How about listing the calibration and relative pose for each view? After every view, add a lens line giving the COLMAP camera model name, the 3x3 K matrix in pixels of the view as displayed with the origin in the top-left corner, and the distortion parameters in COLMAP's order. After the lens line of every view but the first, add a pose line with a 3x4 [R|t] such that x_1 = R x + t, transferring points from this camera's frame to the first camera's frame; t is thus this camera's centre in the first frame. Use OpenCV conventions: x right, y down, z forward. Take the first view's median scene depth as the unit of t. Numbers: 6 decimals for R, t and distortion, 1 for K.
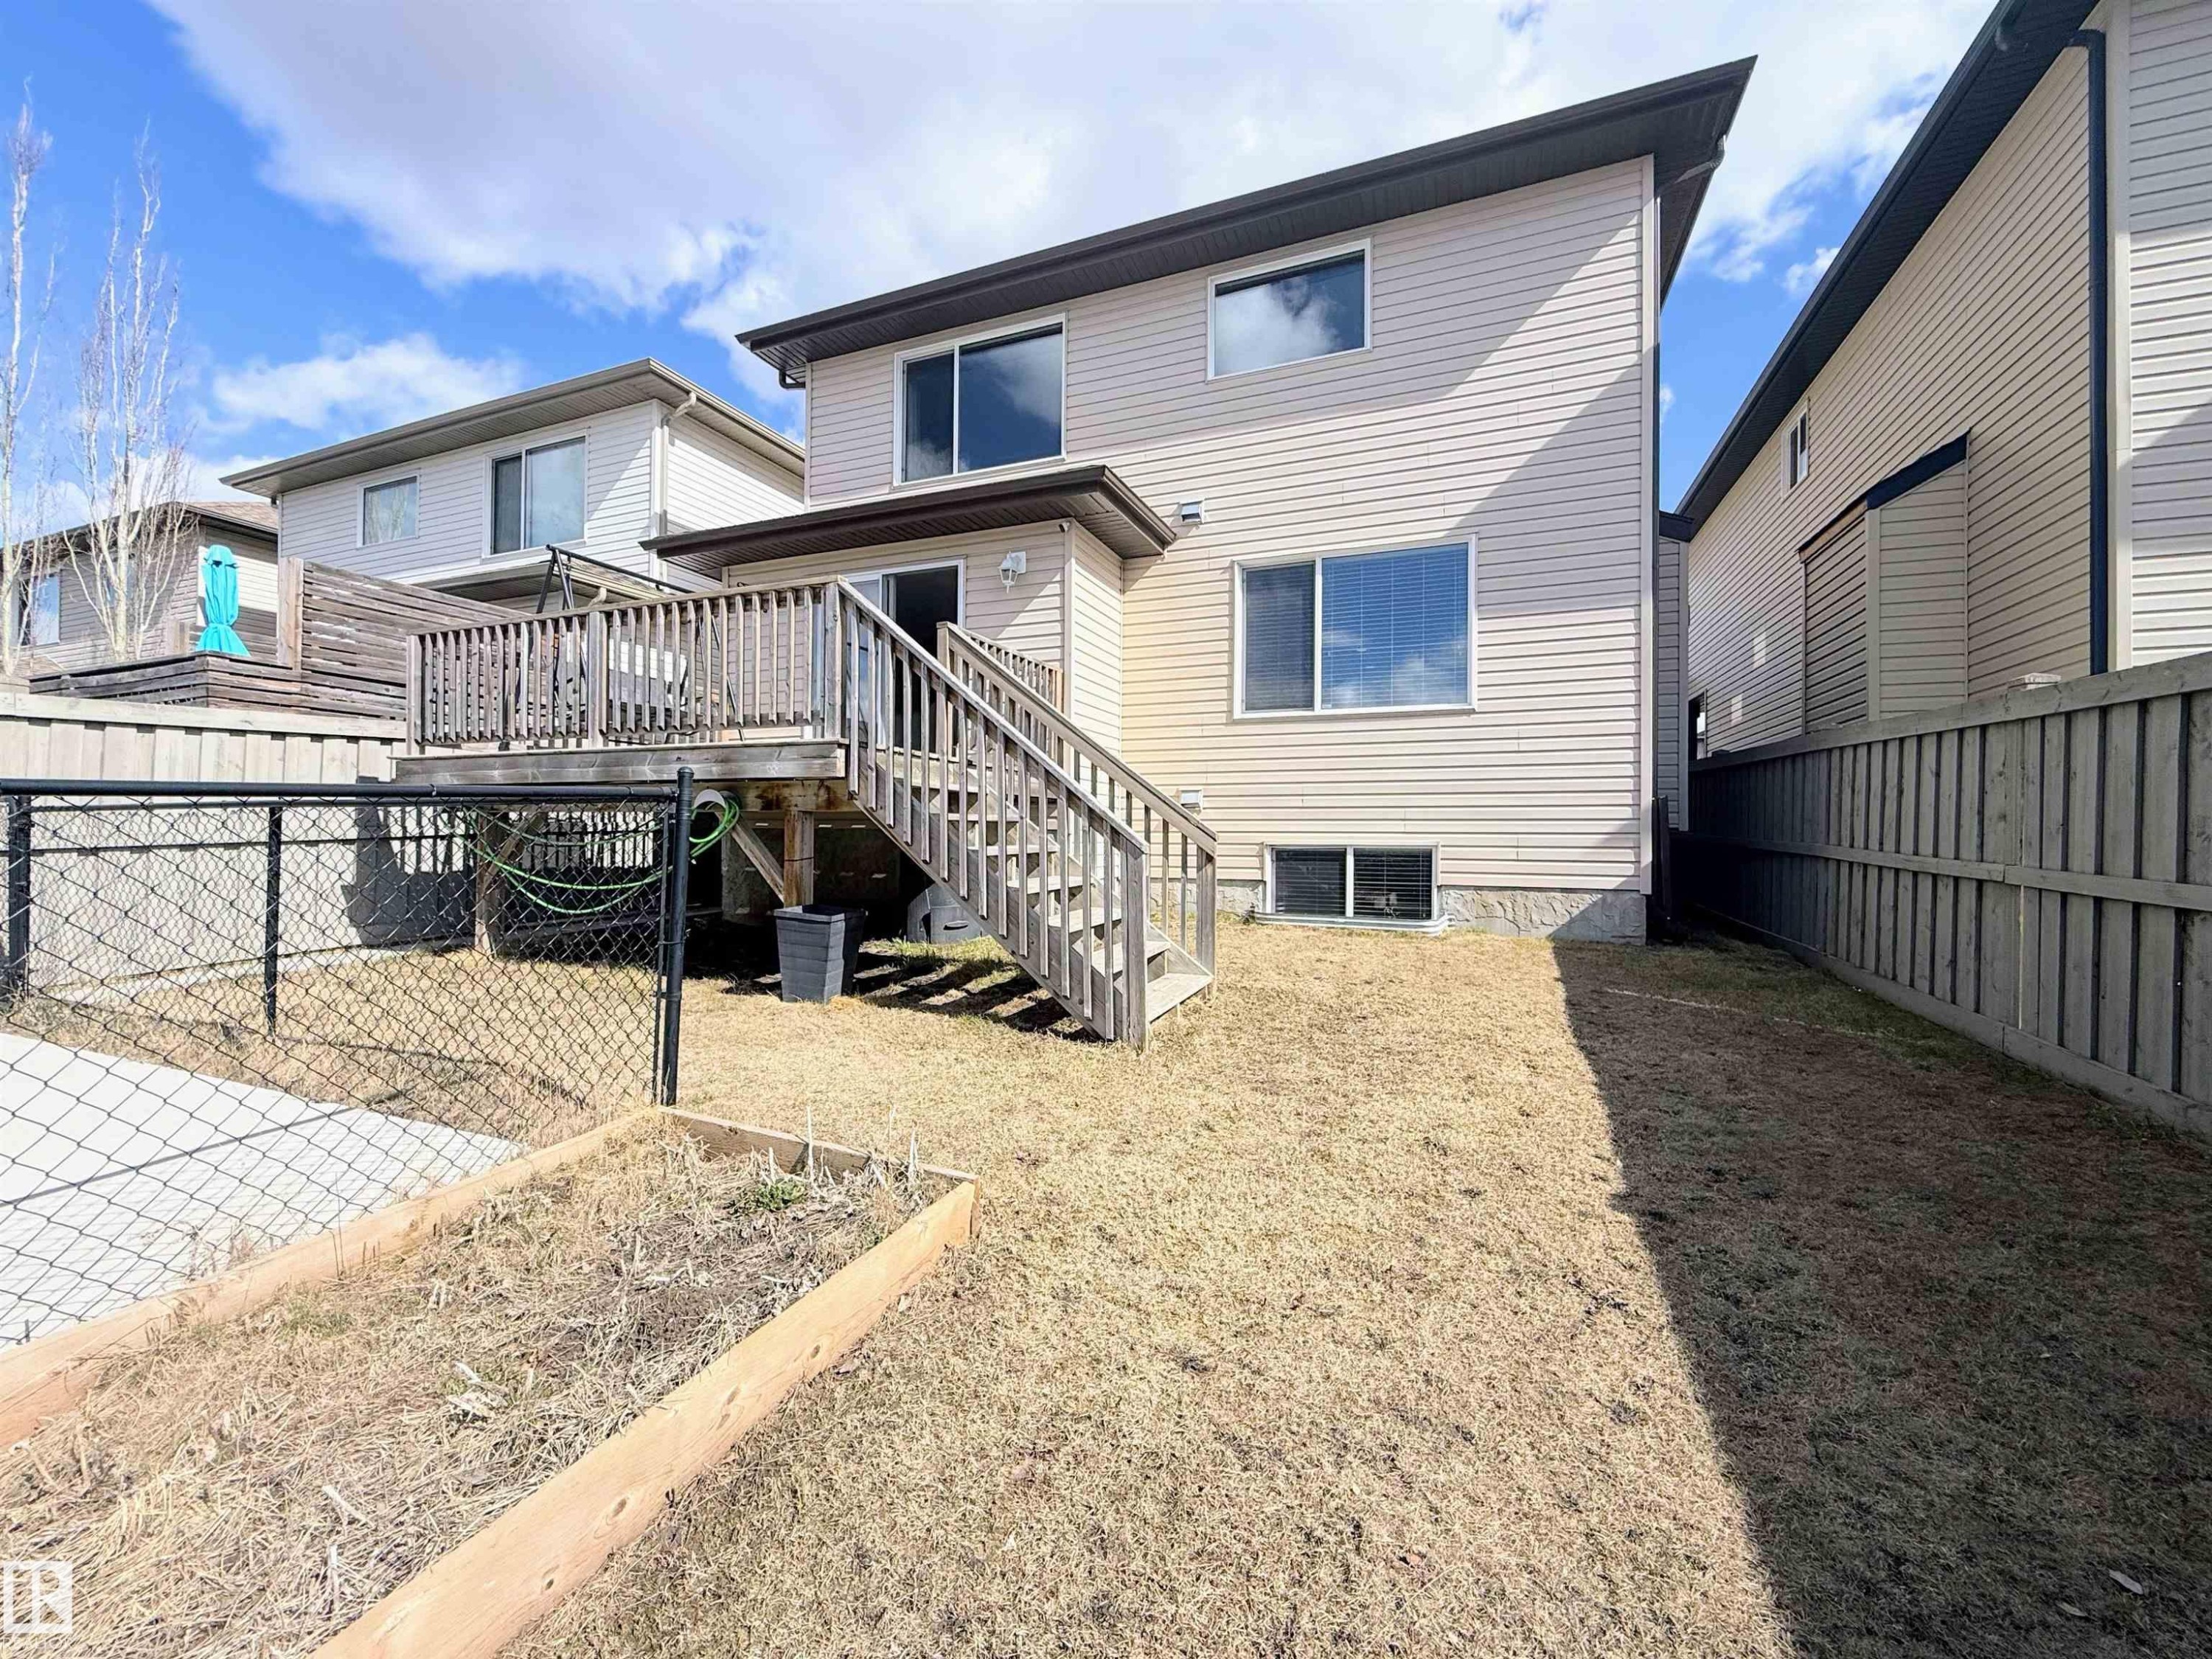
lens RADIAL K [[875.5, 0, 1095.1], [0, 875.5, 830.2], [0, 0, 1]] dist [-0.000447, 0.000085]
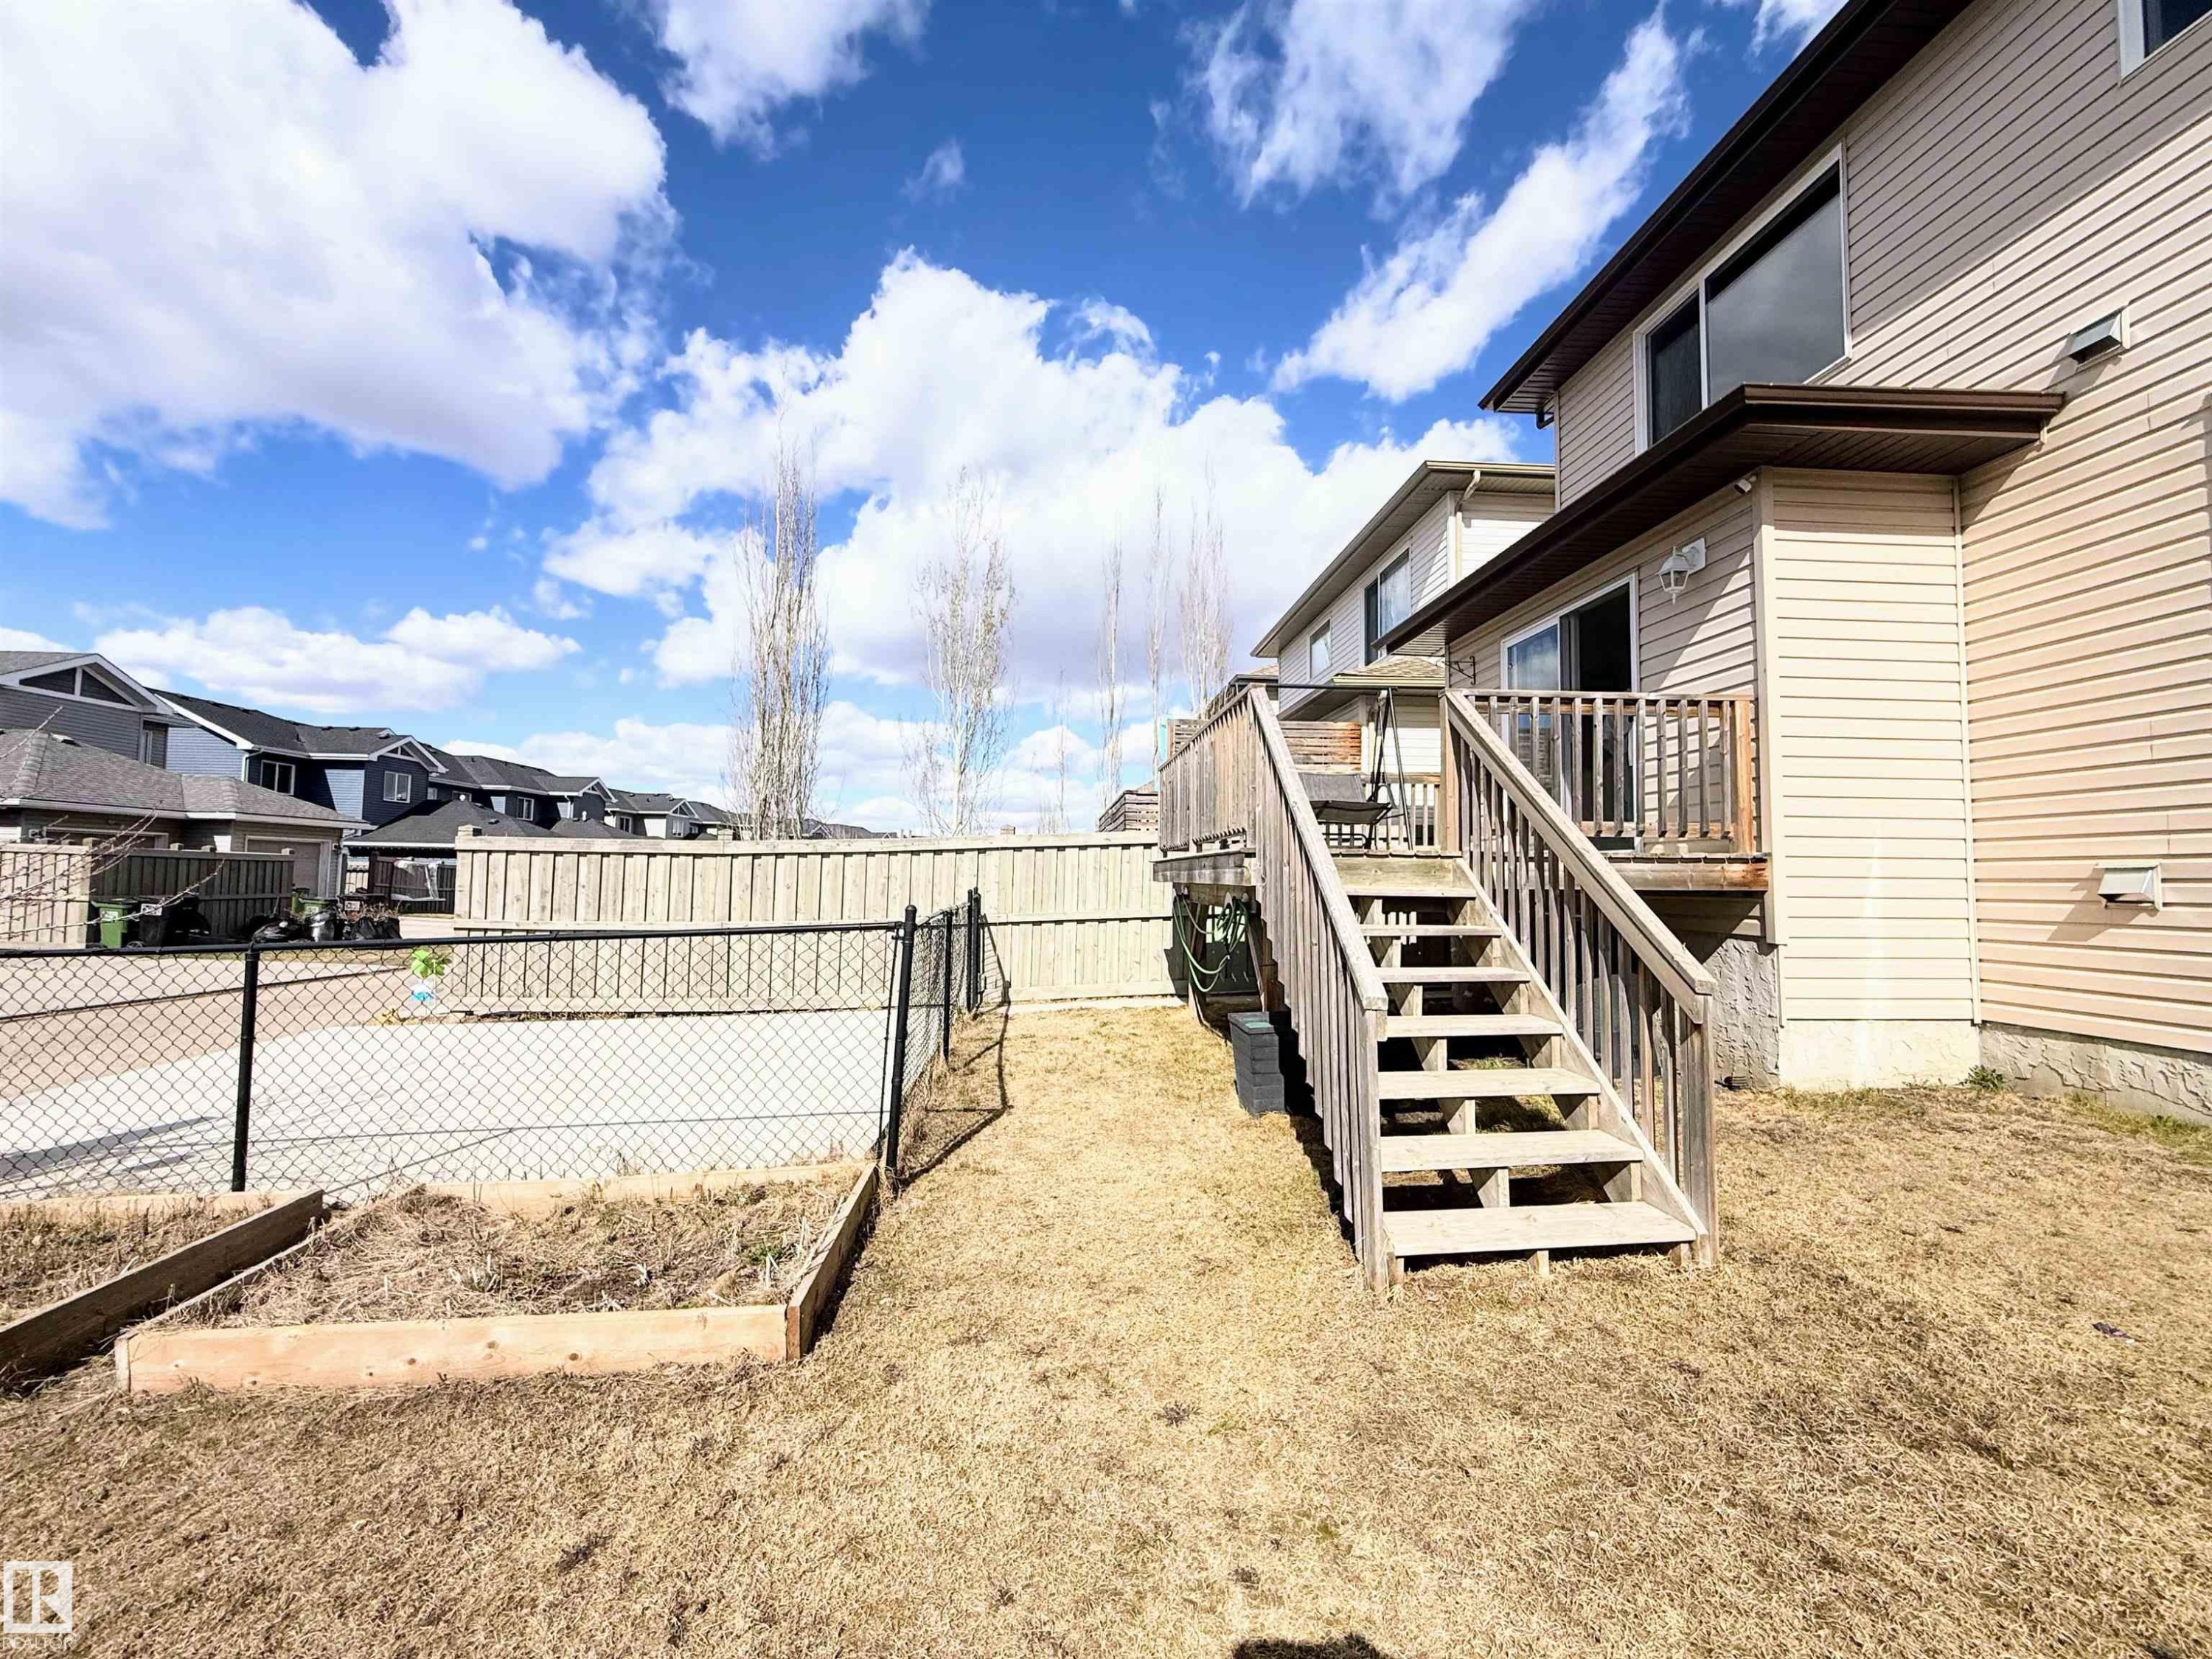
lens RADIAL K [[875.5, 0, 1103.6], [0, 875.5, 832.0], [0, 0, 1]] dist [-0.000447, 0.000085]
pose [[0.448874, -0.052031, -0.892079, 0.251758], [0.000527, 0.998319, -0.057963, -0.032023], [0.893595, 0.025548, 0.448147, 0.201786]]
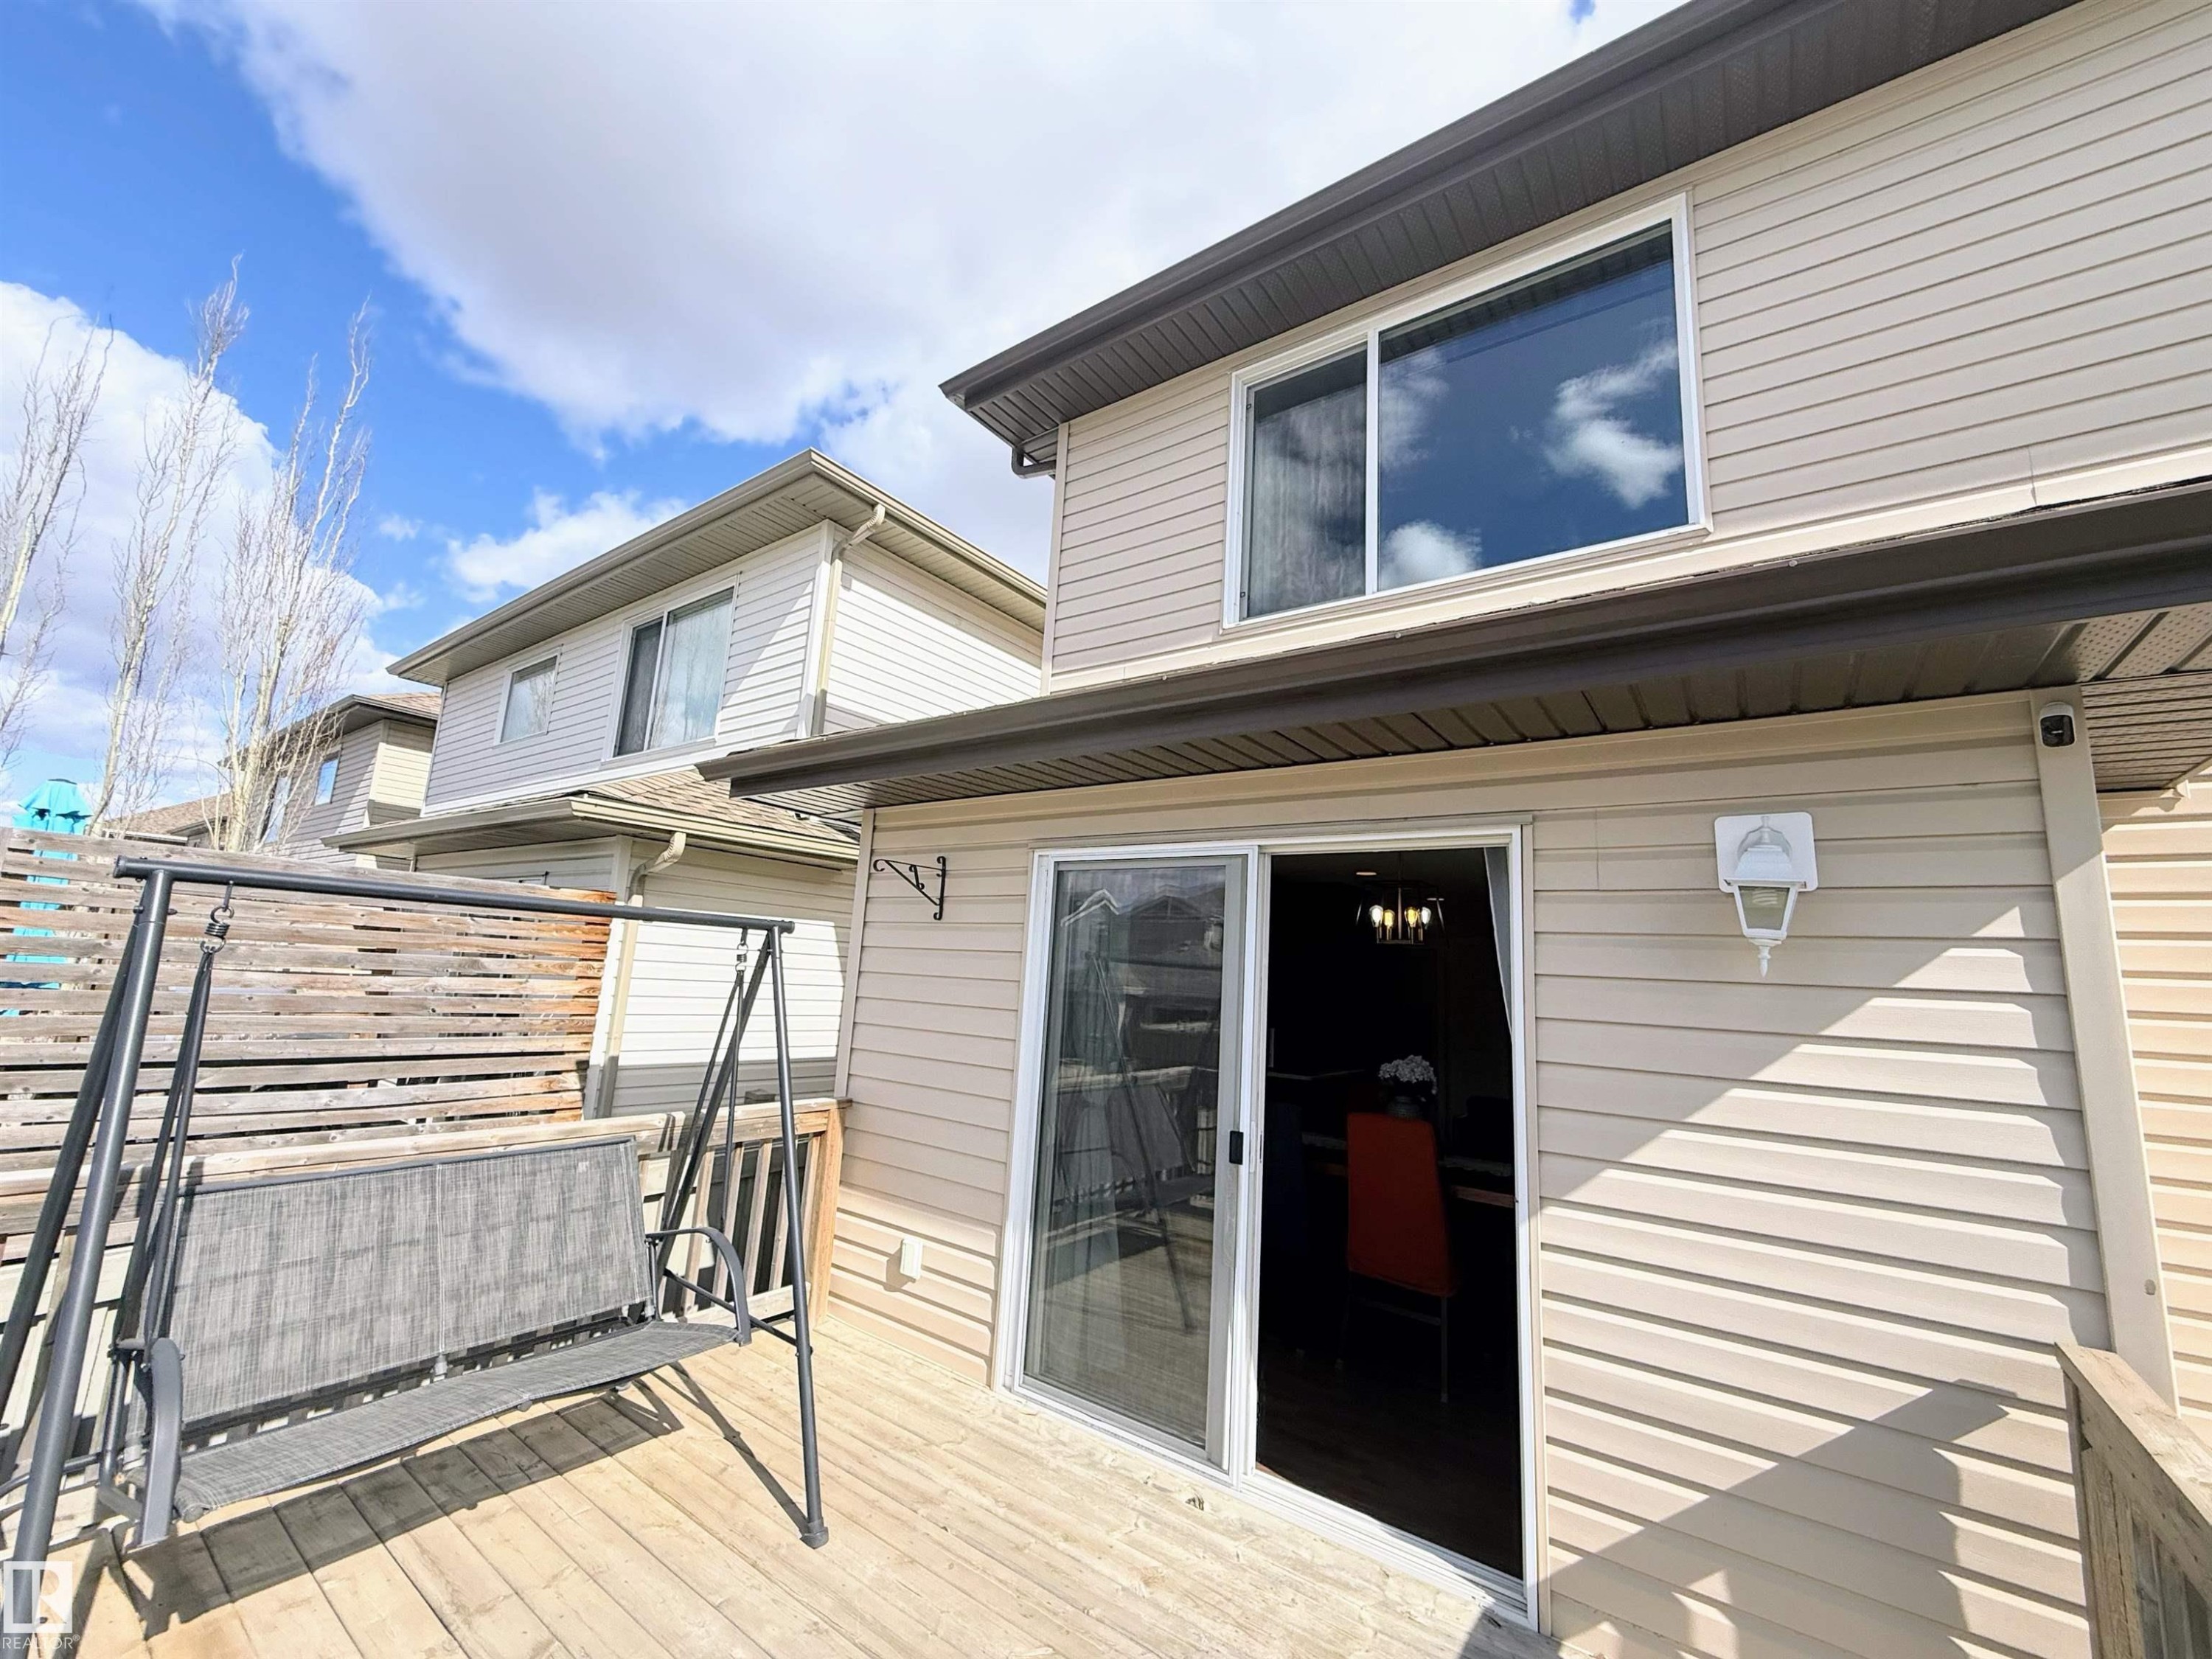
lens RADIAL K [[875.5, 0, 1112.3], [0, 875.5, 839.6], [0, 0, 1]] dist [-0.000447, 0.000085]
pose [[0.972779, 0.006671, -0.231637, -0.176500], [-0.043103, 0.987351, -0.152579, -0.203947], [0.227689, 0.158410, 0.960762, 0.545611]]
